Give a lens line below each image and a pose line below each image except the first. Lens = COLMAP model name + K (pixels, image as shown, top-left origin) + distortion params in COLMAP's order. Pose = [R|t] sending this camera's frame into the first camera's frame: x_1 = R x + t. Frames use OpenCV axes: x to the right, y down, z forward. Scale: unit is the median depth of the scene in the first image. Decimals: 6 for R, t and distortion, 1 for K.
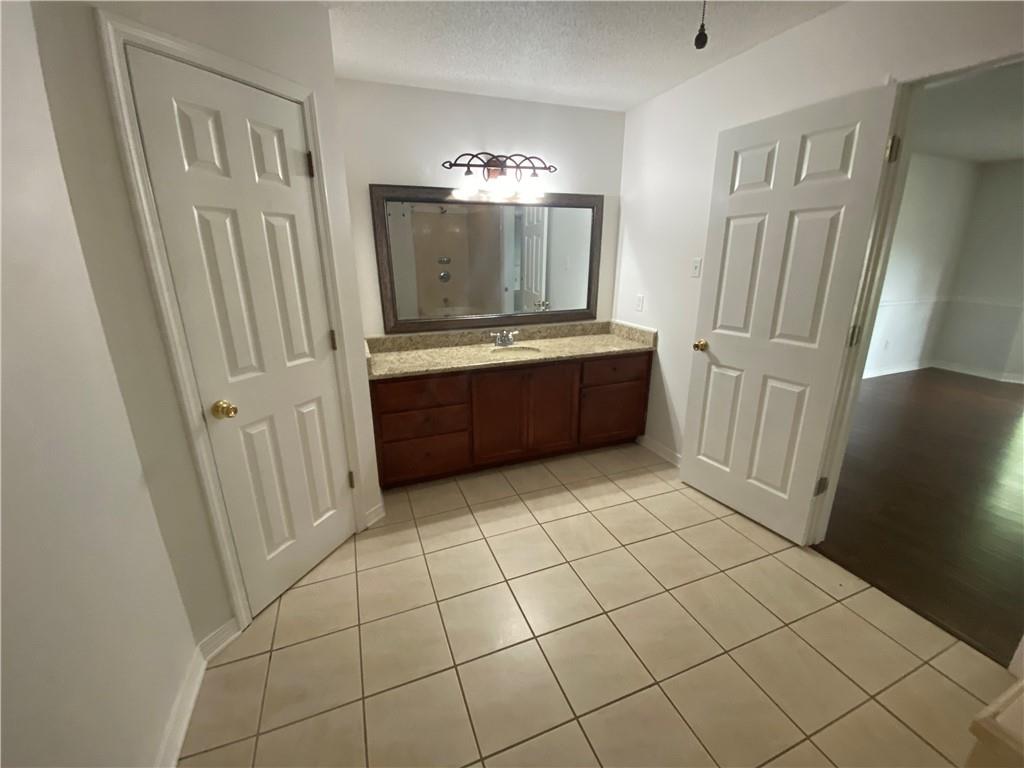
lens RADIAL K [[420.7, 0, 513.3], [0, 420.7, 383.0], [0, 0, 1]] dist [0.026976, -0.025798]
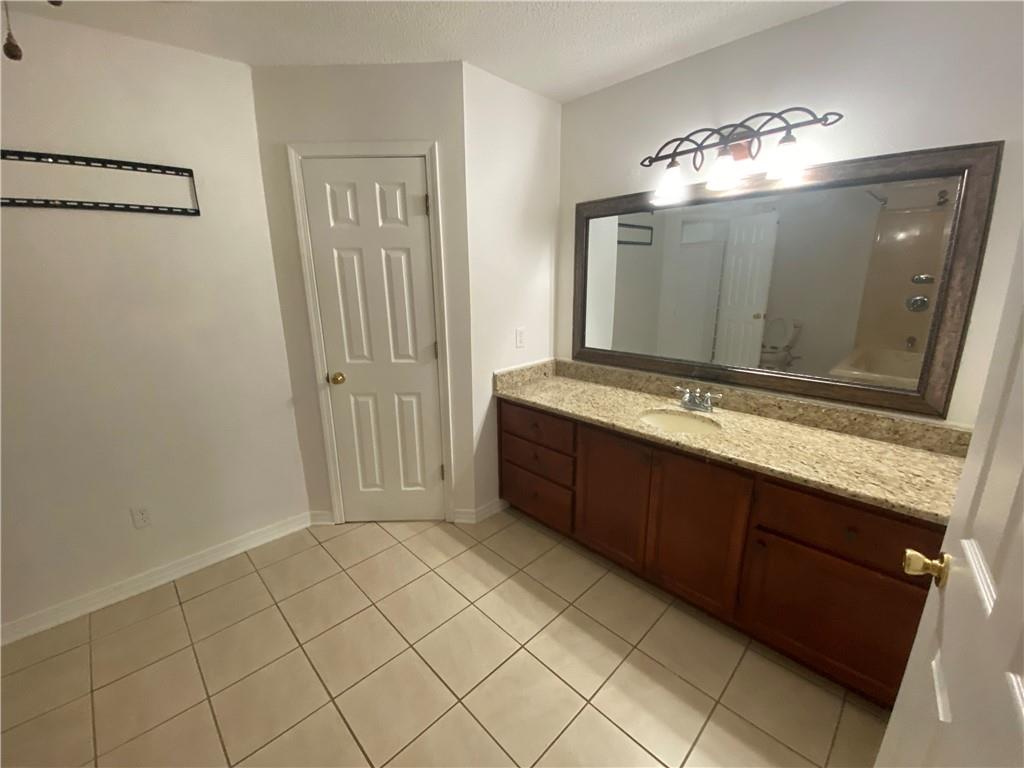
lens RADIAL K [[414.3, 0, 508.3], [0, 414.3, 379.1], [0, 0, 1]] dist [0.022395, -0.024273]
pose [[0.385301, 0.224898, -0.894966, 0.519198], [-0.260909, 0.956824, 0.128116, -0.166504], [0.885138, 0.184141, 0.427343, 0.521826]]
